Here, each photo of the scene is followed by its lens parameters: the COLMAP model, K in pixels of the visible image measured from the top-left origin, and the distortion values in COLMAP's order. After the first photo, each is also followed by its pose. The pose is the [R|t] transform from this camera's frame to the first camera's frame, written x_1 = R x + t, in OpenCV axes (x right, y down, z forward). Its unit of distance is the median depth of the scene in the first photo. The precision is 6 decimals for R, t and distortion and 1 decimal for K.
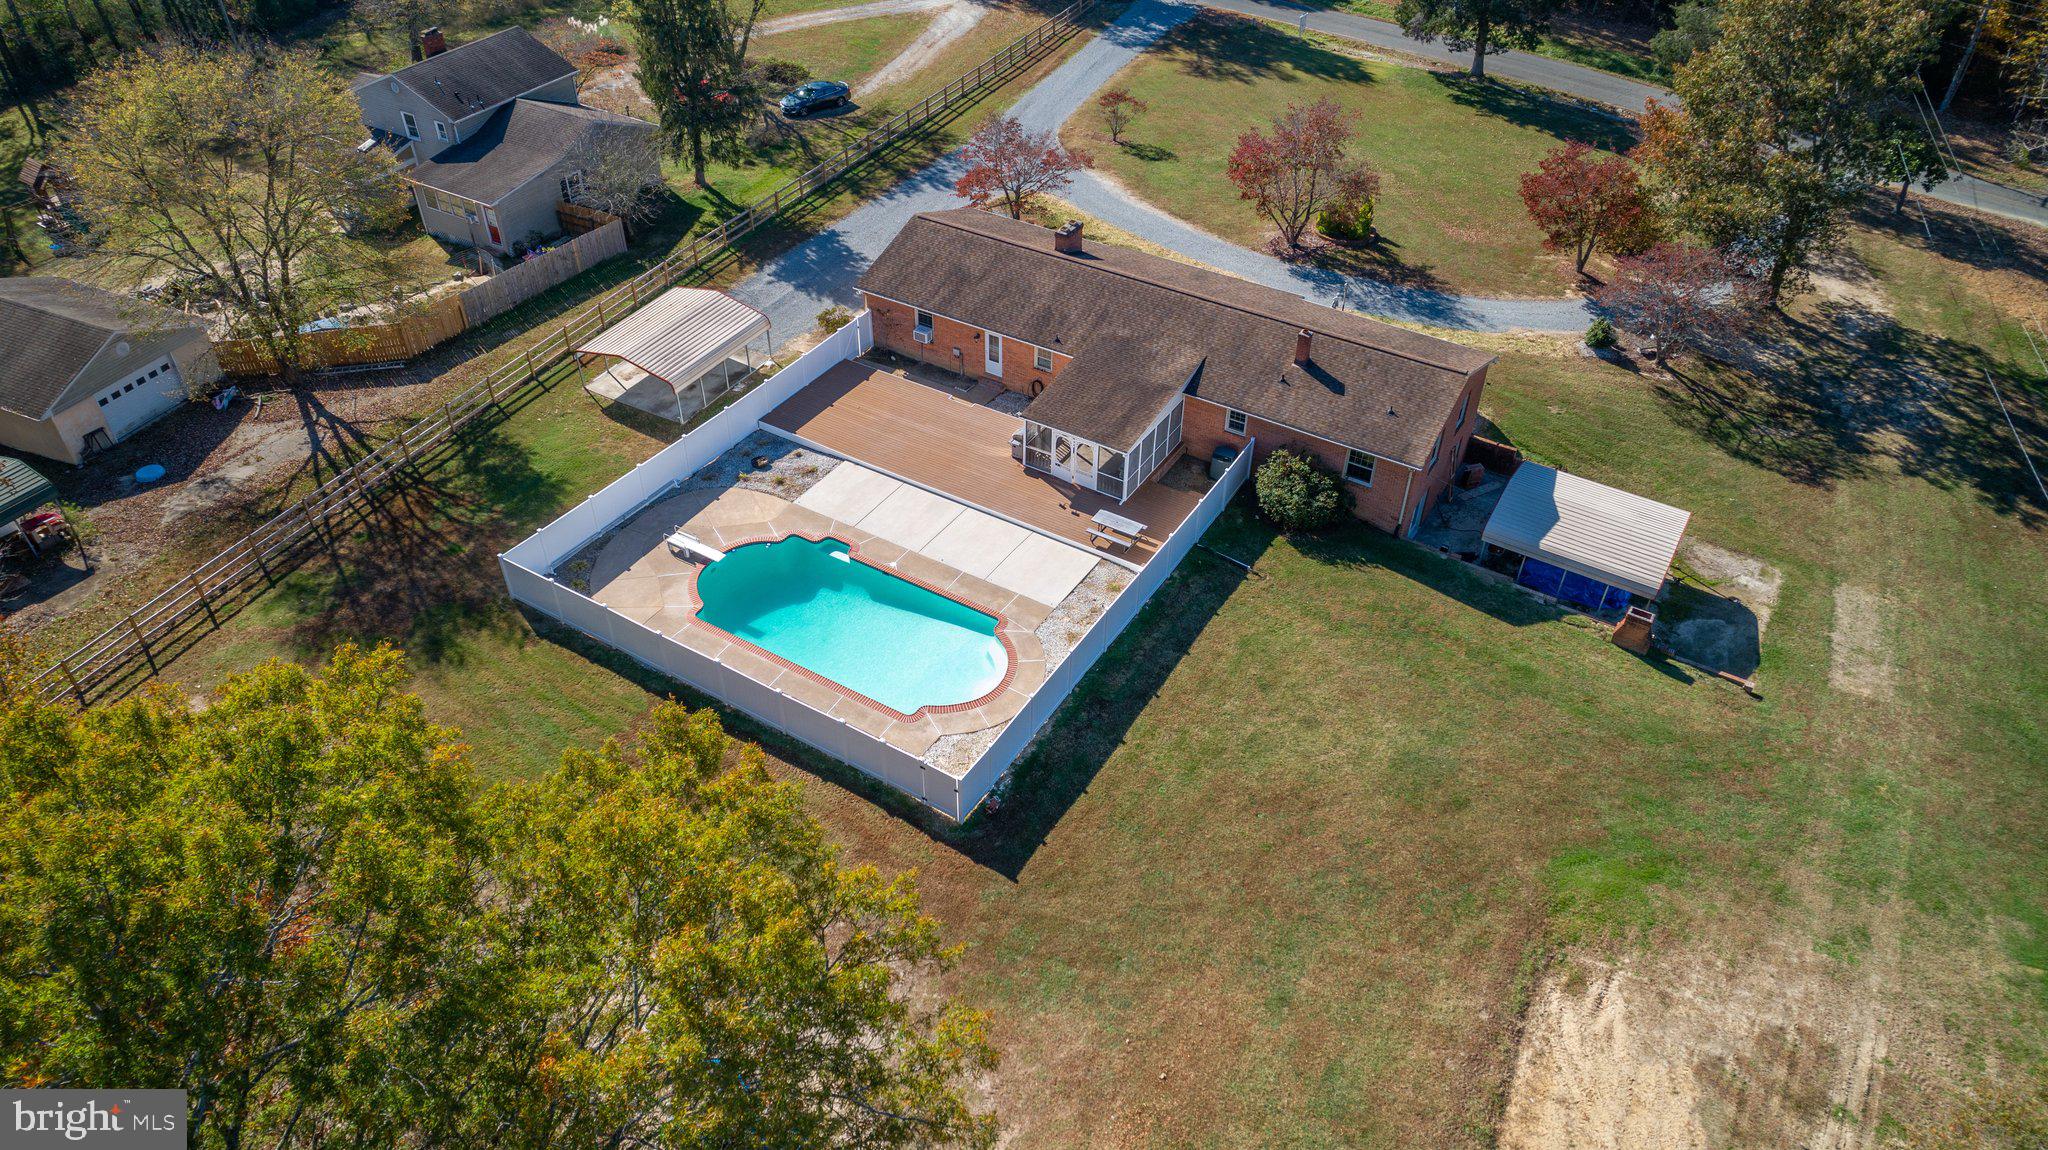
lens RADIAL K [[1375.0, 0, 1016.1], [0, 1375.0, 580.2], [0, 0, 1]] dist [-0.006081, 0.000627]
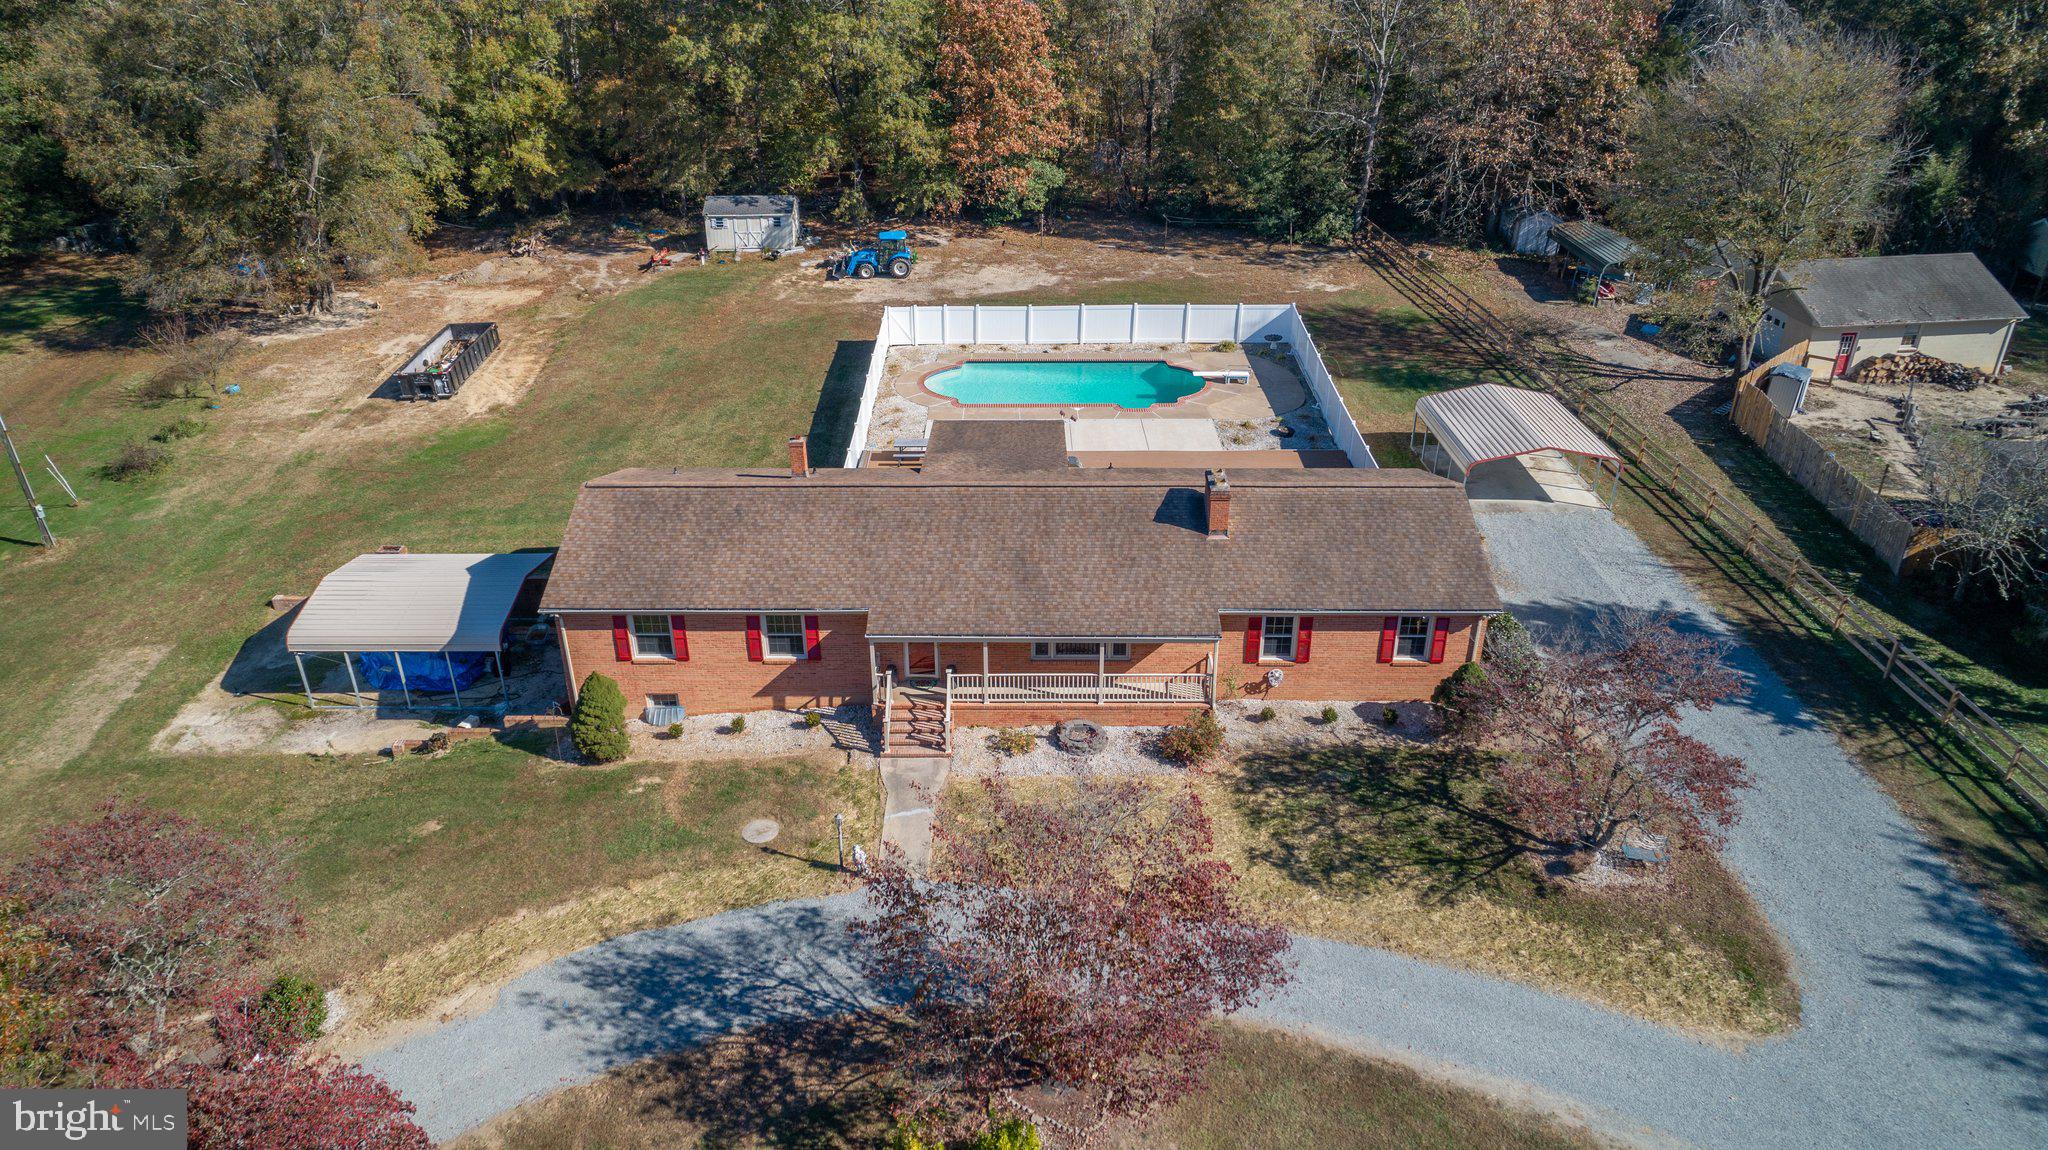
lens RADIAL K [[1379.3, 0, 1016.7], [0, 1379.3, 579.6], [0, 0, 1]] dist [-0.006994, 0.005193]
pose [[-0.856369, 0.239962, -0.457221, 0.467163], [-0.333405, 0.419189, 0.844465, -0.825422], [0.394301, 0.875614, -0.278976, 1.299412]]
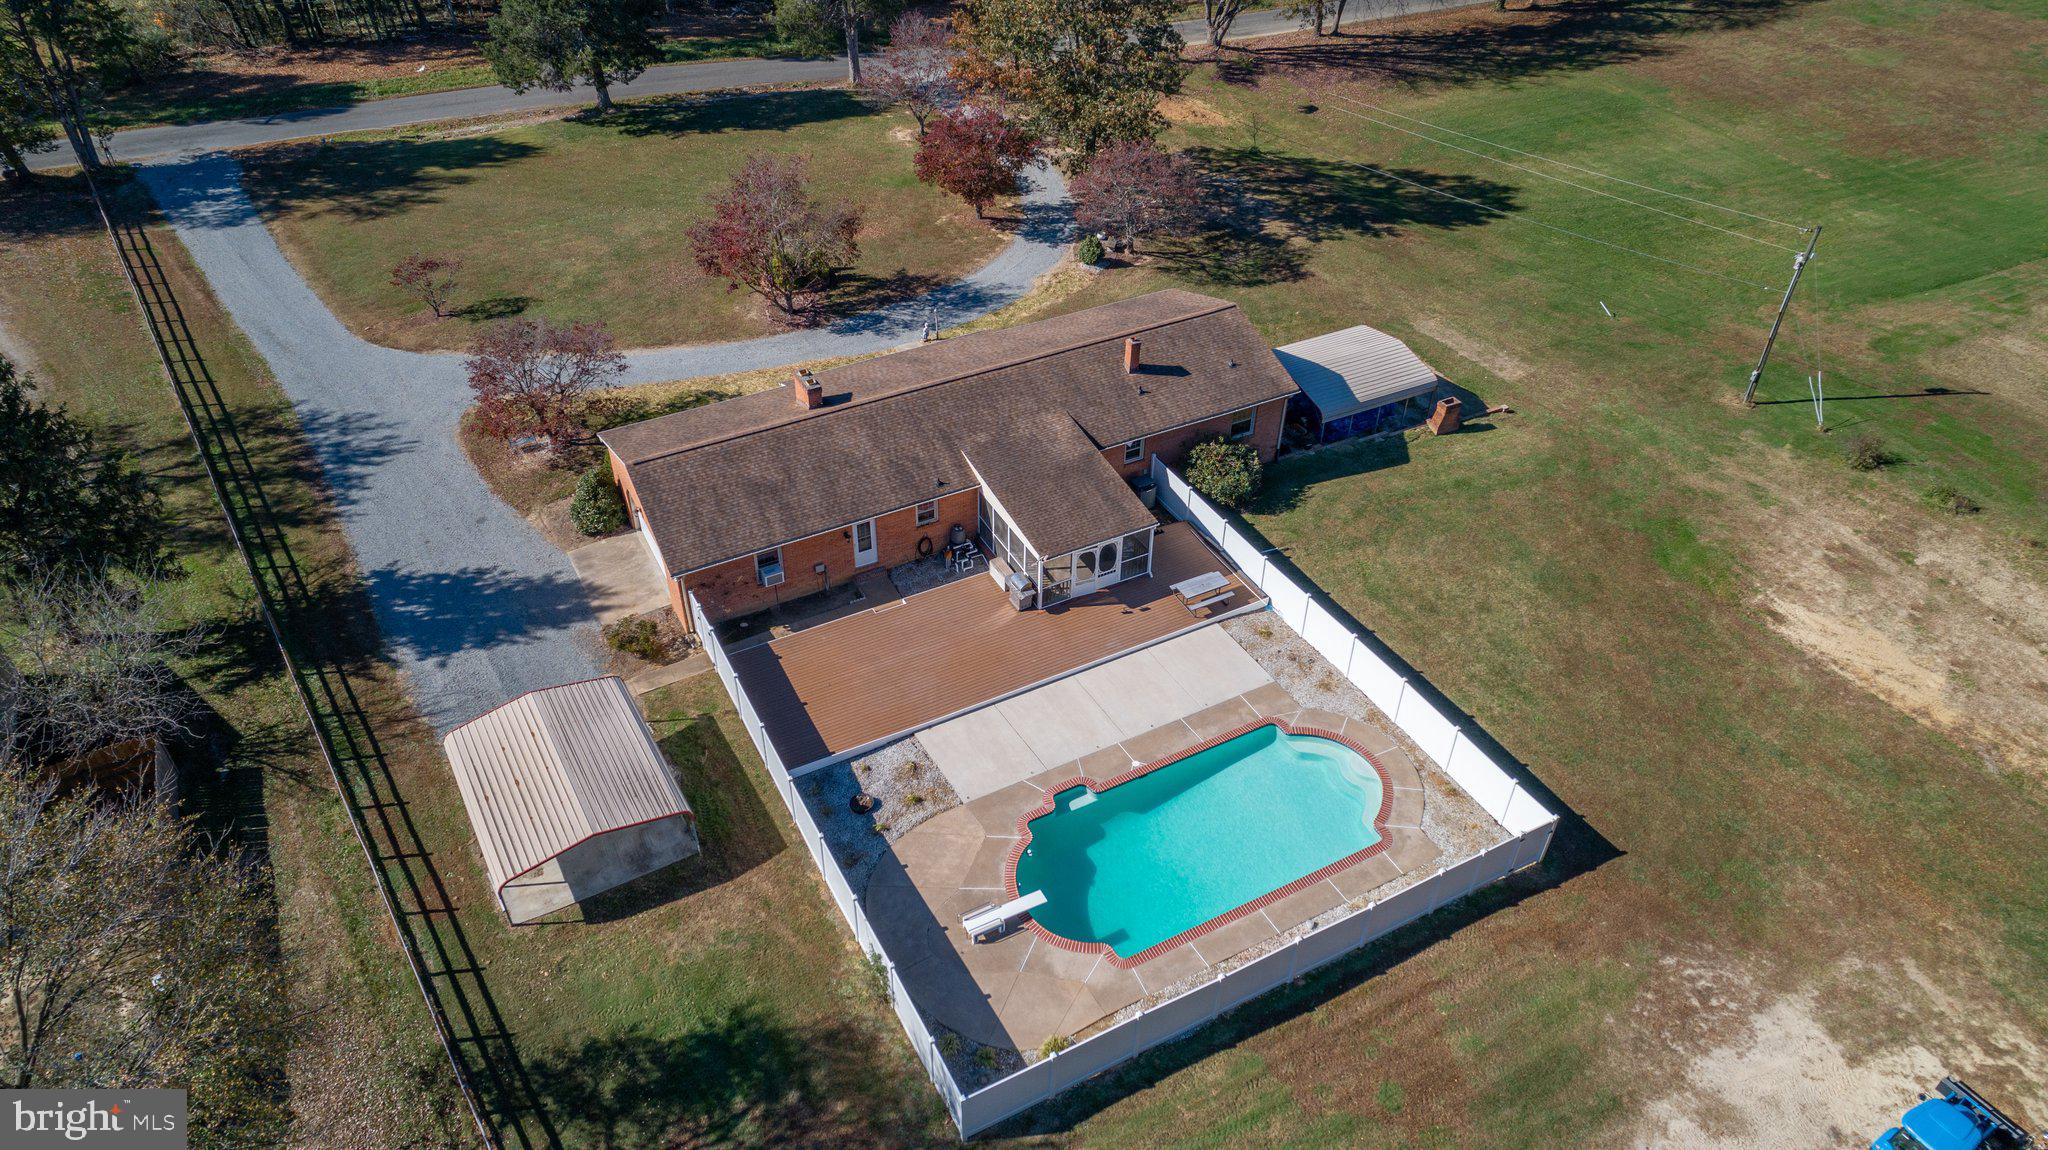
lens RADIAL K [[1386.7, 0, 1017.7], [0, 1386.7, 573.8], [0, 0, 1]] dist [-0.008573, 0.005191]
pose [[0.504815, -0.549451, 0.665782, -0.584521], [0.546459, 0.800462, 0.246258, -0.330008], [-0.668240, 0.239508, 0.704338, 0.371877]]
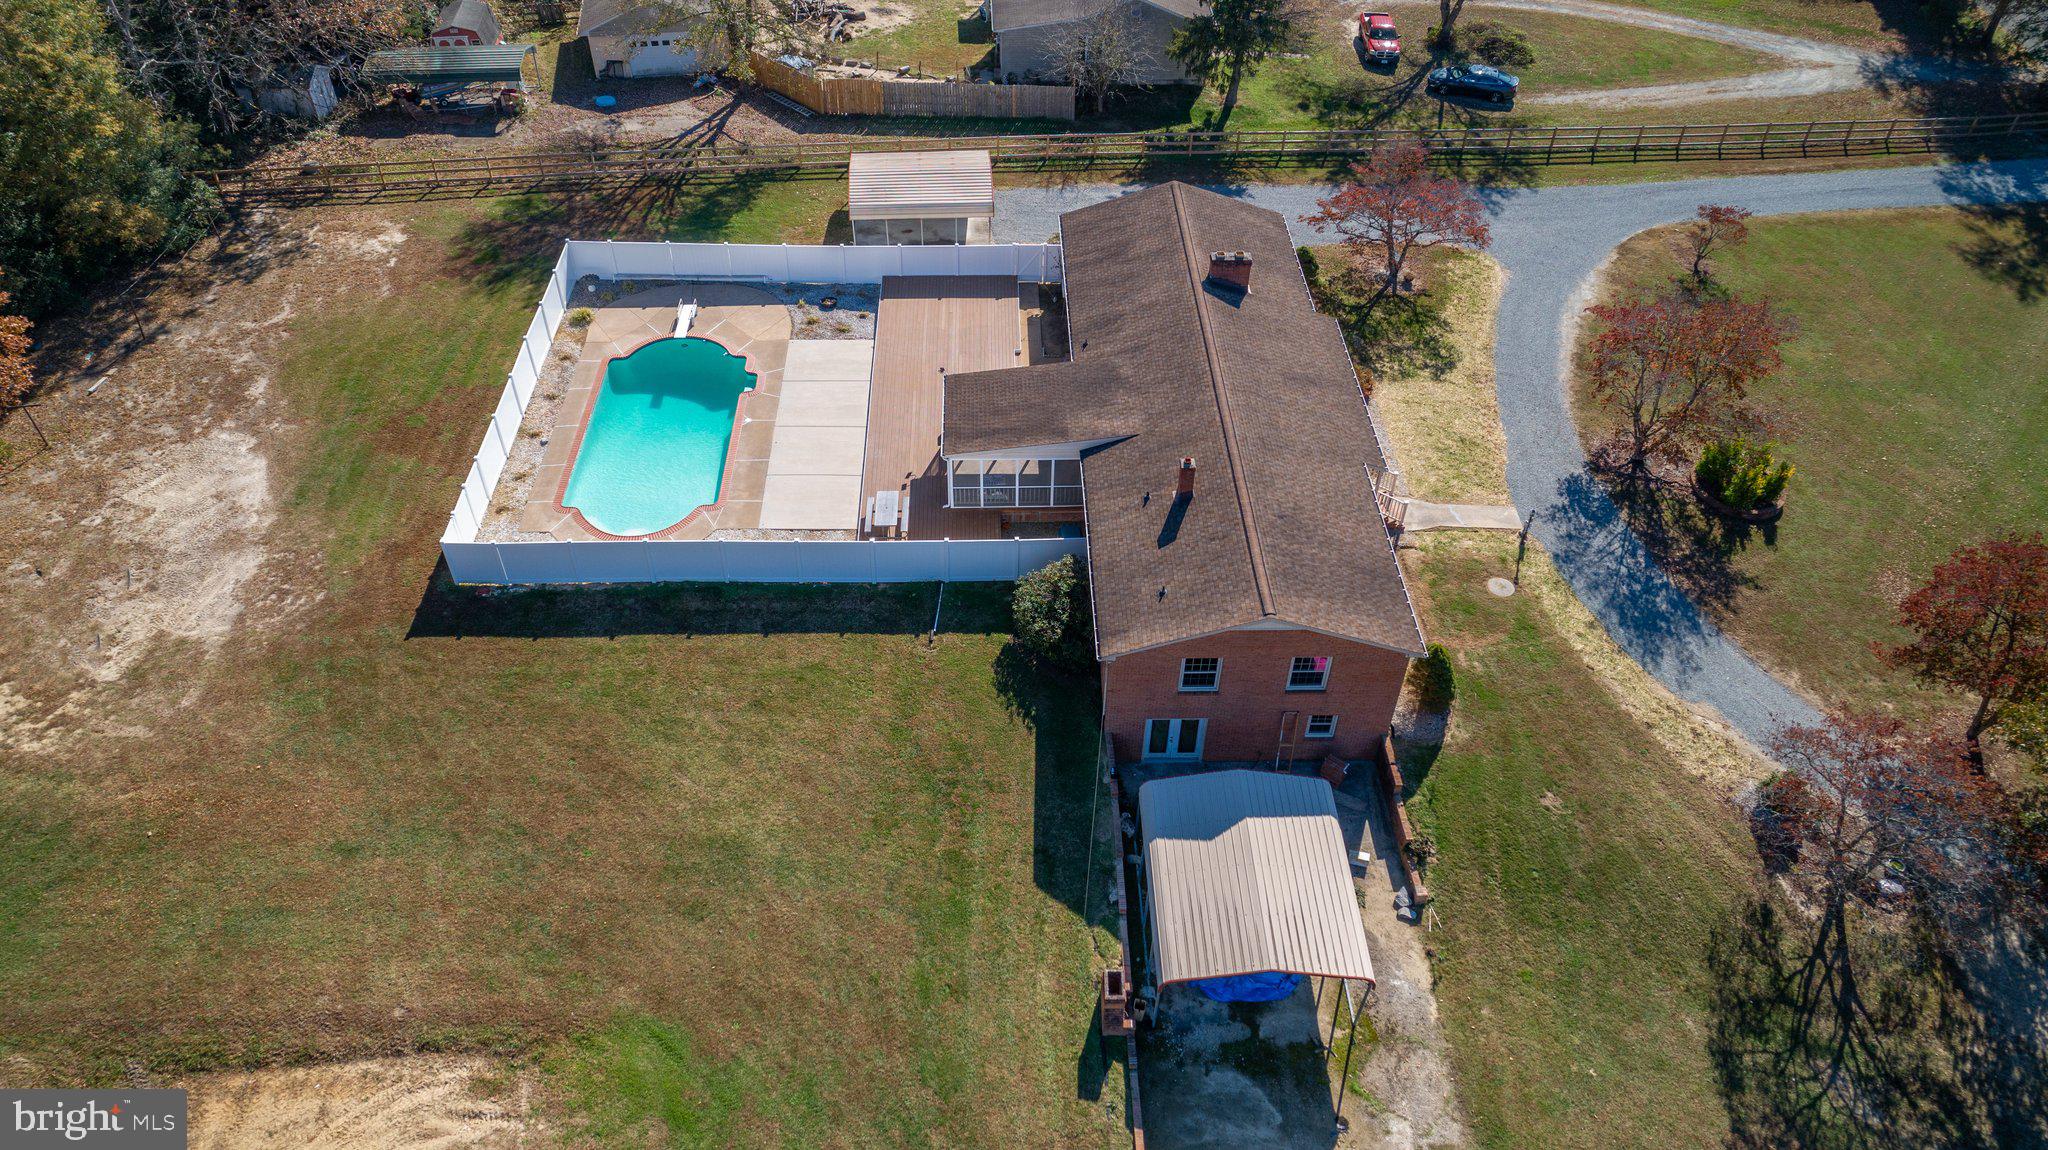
lens RADIAL K [[1370.1, 0, 1019.9], [0, 1370.1, 575.5], [0, 0, 1]] dist [-0.004575, 0.000828]
pose [[0.547222, 0.573680, -0.609458, 0.663664], [-0.540669, 0.798133, 0.265821, -0.279492], [0.638925, 0.184051, 0.746927, 0.342020]]
